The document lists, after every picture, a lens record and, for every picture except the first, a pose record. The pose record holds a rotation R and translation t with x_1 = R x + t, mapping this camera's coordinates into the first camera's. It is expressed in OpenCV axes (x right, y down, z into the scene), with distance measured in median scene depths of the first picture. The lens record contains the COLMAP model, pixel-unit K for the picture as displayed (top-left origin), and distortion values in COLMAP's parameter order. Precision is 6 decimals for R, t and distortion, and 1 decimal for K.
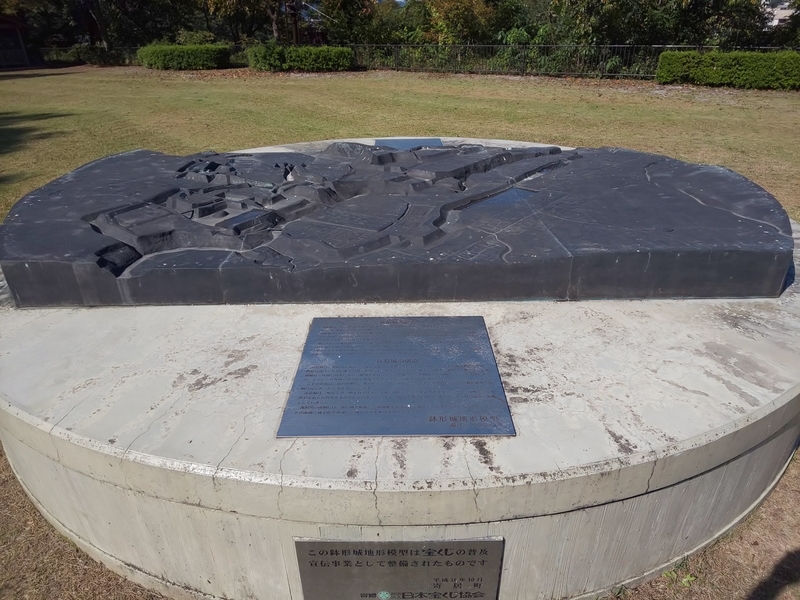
lens RADIAL K [[466.5, 0, 399.9], [0, 466.5, 299.4], [0, 0, 1]] dist [-0.005286, -0.001644]
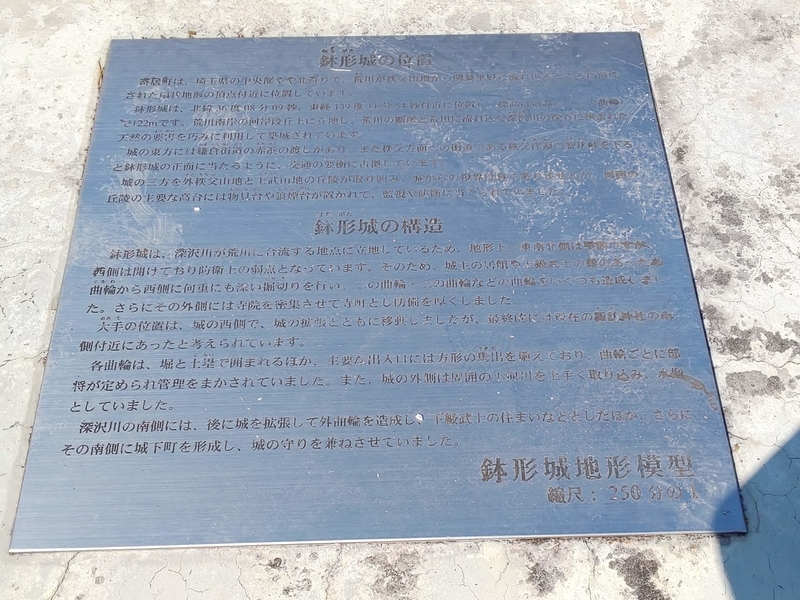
lens RADIAL K [[472.9, 0, 400.1], [0, 472.9, 300.1], [0, 0, 1]] dist [0.010092, -0.001856]
pose [[0.999384, -0.021831, 0.027494, -0.000901], [-0.001209, 0.761284, 0.648417, -0.042688], [-0.035086, -0.648051, 0.760789, 0.753897]]
